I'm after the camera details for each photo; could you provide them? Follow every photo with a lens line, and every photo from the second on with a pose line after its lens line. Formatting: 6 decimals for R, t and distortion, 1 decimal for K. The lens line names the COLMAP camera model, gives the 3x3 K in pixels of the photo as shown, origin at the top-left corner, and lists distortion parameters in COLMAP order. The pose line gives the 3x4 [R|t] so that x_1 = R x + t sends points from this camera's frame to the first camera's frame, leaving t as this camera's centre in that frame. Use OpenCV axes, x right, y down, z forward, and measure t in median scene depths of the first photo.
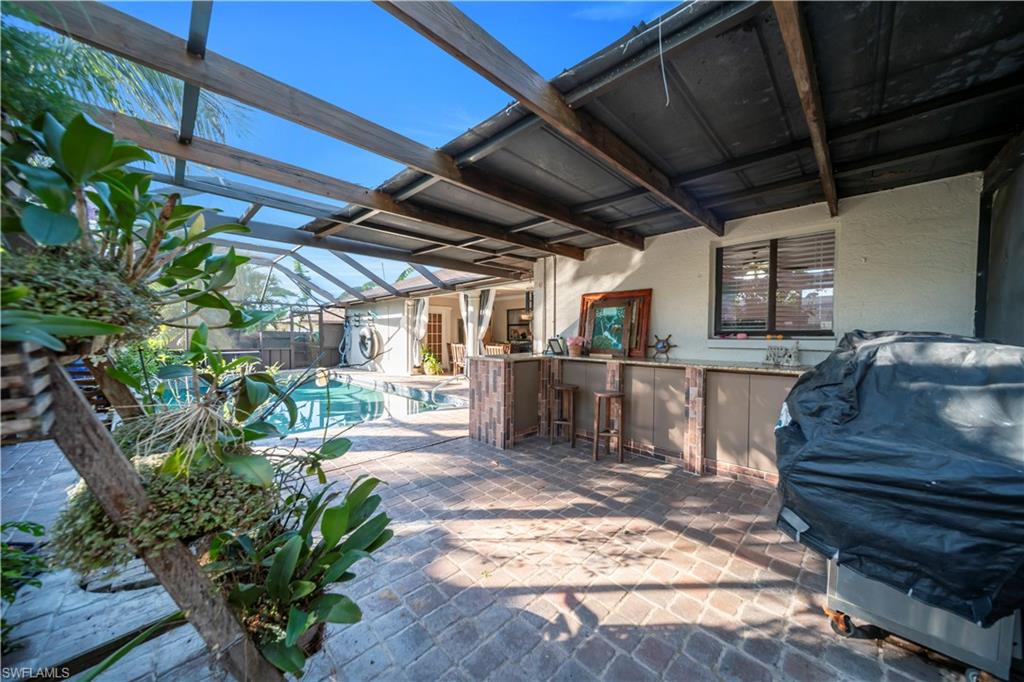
lens RADIAL K [[353.4, 0, 507.3], [0, 353.4, 343.7], [0, 0, 1]] dist [0.001107, -0.001627]
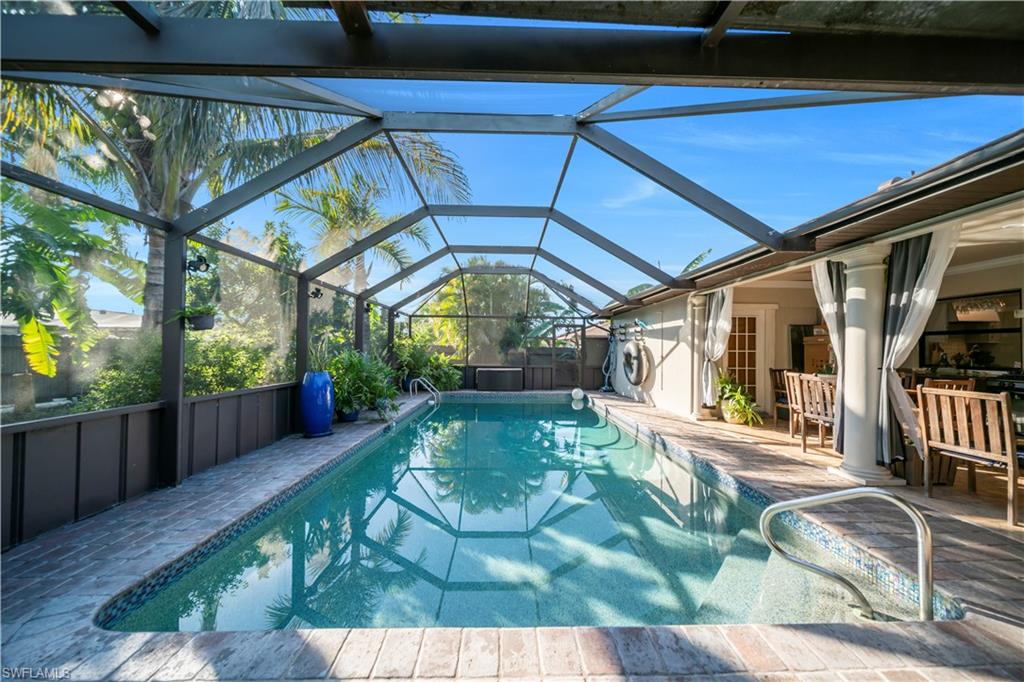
lens RADIAL K [[353.4, 0, 509.2], [0, 353.4, 344.9], [0, 0, 1]] dist [0.001107, -0.001627]
pose [[0.724095, -0.006076, -0.689673, -0.080212], [-0.020775, 0.999315, -0.030617, -0.012591], [0.689387, 0.036498, 0.723473, 0.304568]]
